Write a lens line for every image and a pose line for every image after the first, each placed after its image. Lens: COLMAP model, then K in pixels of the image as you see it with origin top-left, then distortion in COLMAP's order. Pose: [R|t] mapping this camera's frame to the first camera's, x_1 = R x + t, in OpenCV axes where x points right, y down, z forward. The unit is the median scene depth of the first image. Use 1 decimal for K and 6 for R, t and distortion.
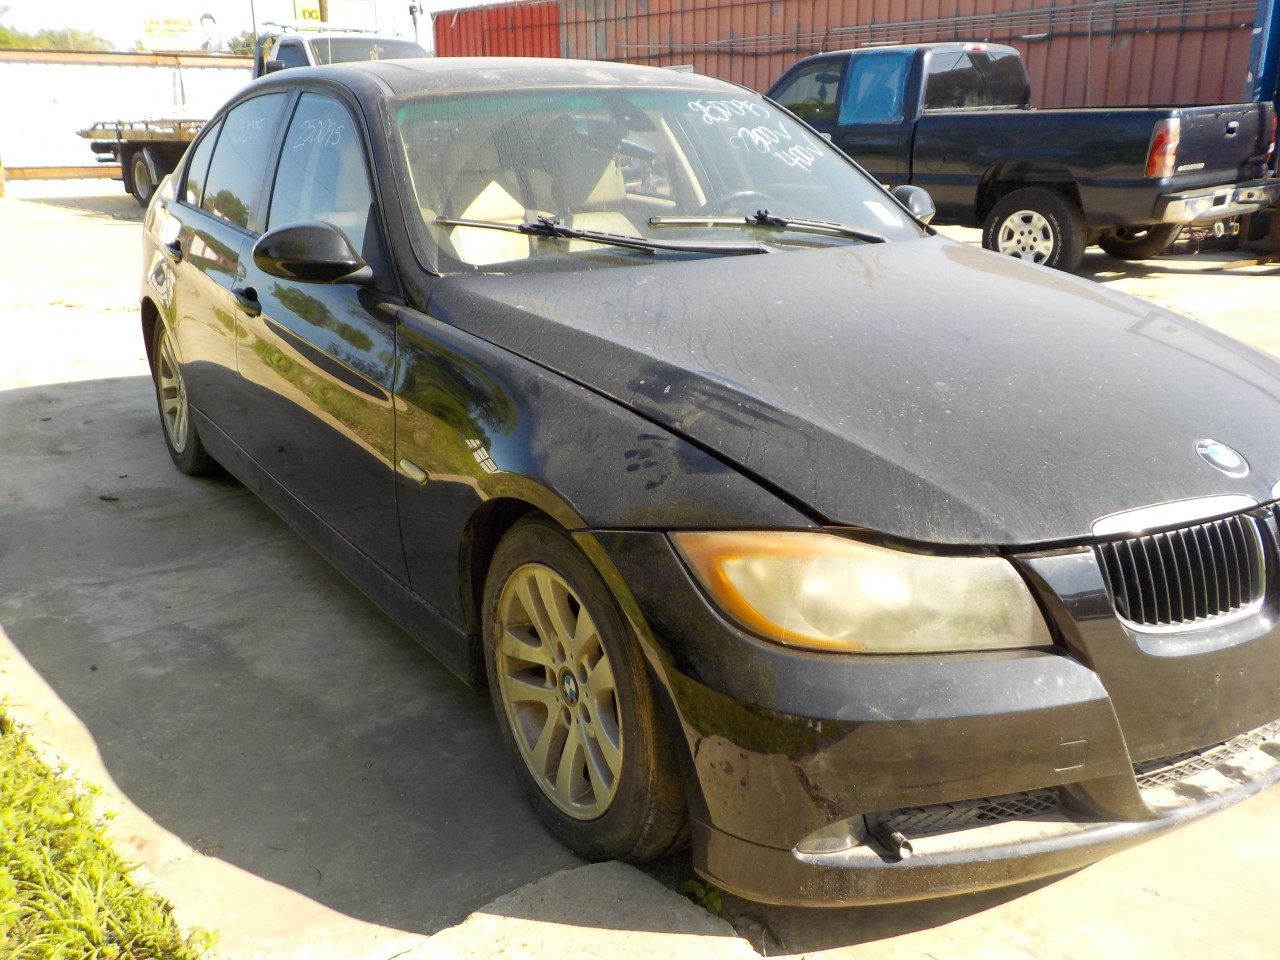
lens RADIAL K [[1189.6, 0, 620.5], [0, 1189.6, 481.3], [0, 0, 1]] dist [0.031380, -0.008503]
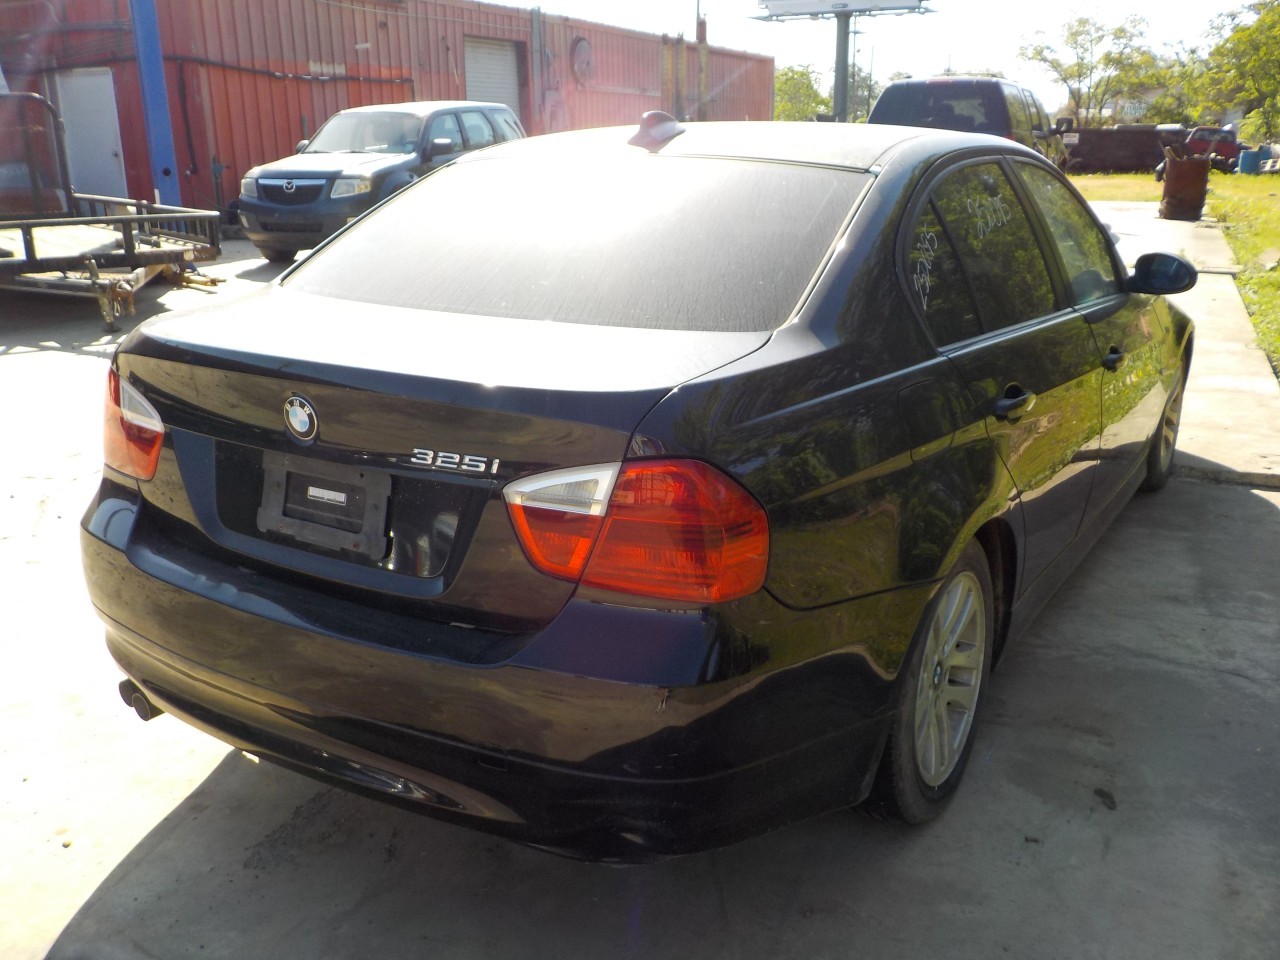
lens RADIAL K [[1189.6, 0, 620.5], [0, 1189.6, 481.3], [0, 0, 1]] dist [0.031380, -0.008503]
pose [[-0.424077, -0.228889, 0.876224, -1.041566], [0.289524, 0.882493, 0.370651, -0.551890], [-0.858099, 0.410873, -0.307976, 1.678253]]
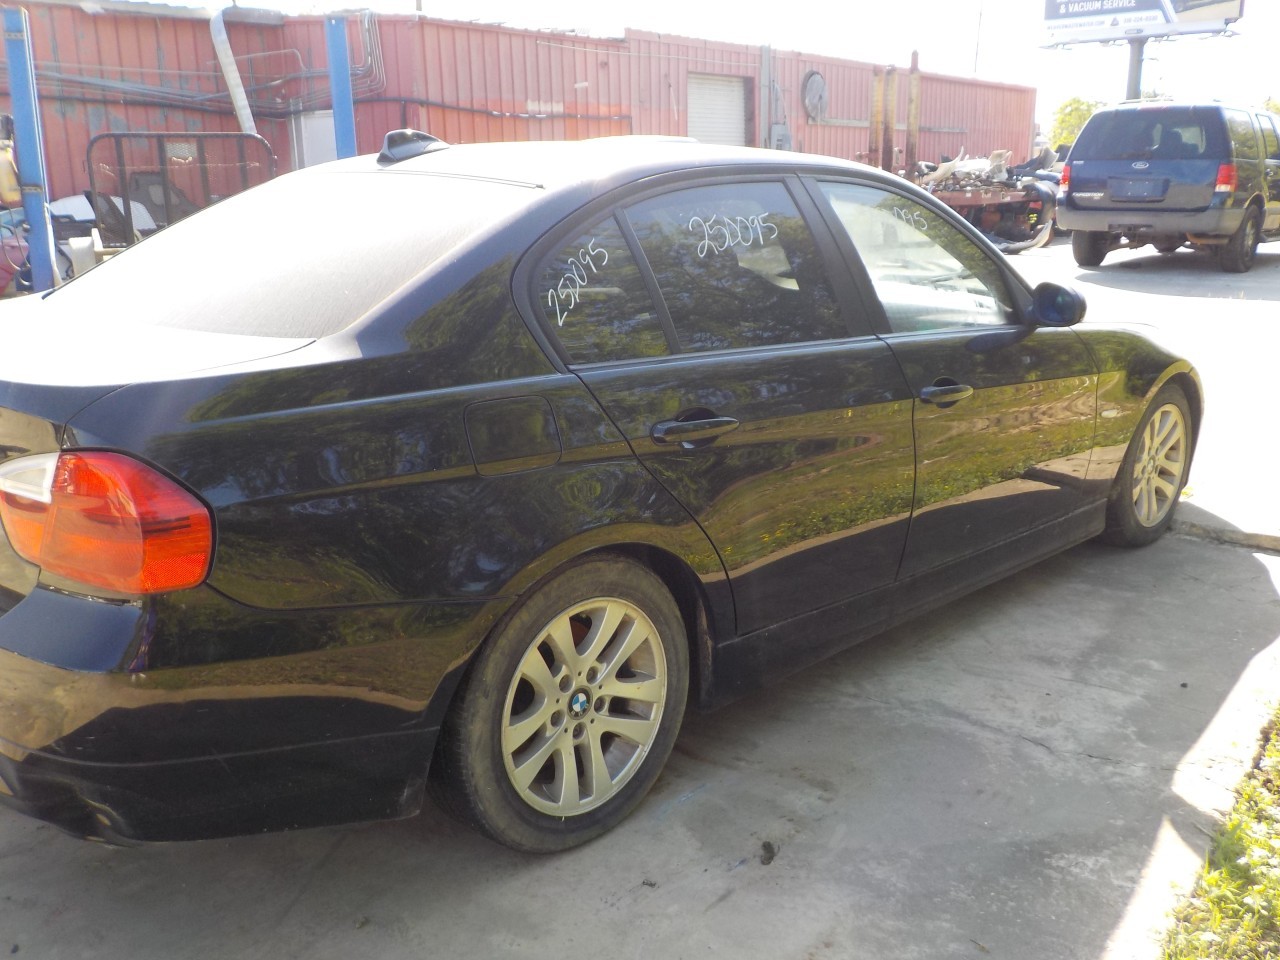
lens RADIAL K [[1189.6, 0, 620.5], [0, 1189.6, 481.3], [0, 0, 1]] dist [0.031380, -0.008503]
pose [[-0.208450, -0.221158, 0.952700, -1.165728], [0.310678, 0.908673, 0.278913, -0.424400], [-0.927377, 0.354123, -0.120704, 1.338841]]
